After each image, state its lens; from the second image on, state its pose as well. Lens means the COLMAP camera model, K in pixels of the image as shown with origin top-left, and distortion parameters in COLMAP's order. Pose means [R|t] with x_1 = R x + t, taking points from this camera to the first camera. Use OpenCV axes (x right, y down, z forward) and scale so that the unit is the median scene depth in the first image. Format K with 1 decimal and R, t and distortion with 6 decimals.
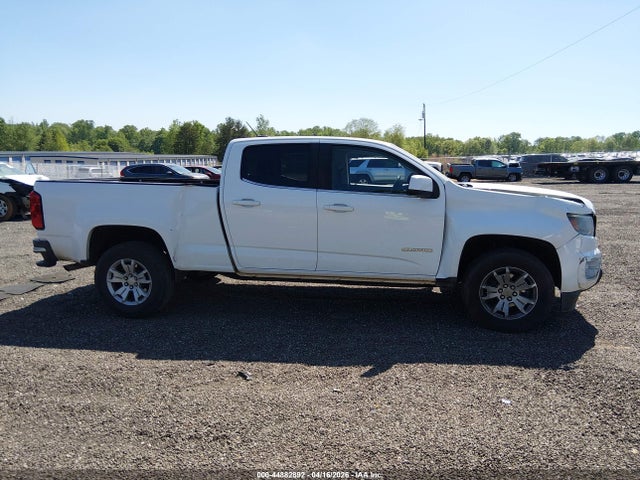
lens RADIAL K [[492.7, 0, 320.0], [0, 492.7, 240.0], [0, 0, 1]] dist [0.120041, -0.221824]
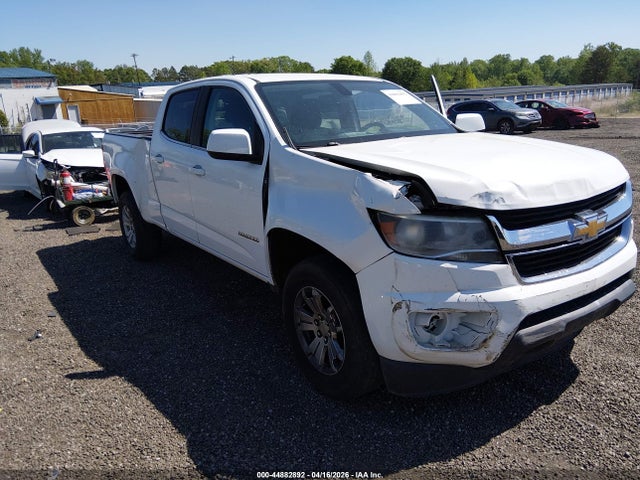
lens RADIAL K [[491.1, 0, 319.8], [0, 491.1, 250.2], [0, 0, 1]] dist [0.039133, -0.076361]
pose [[0.705253, 0.165215, -0.689436, 0.094857], [-0.061390, 0.983046, 0.172777, -0.011459], [0.706293, -0.079527, 0.703438, 0.071363]]
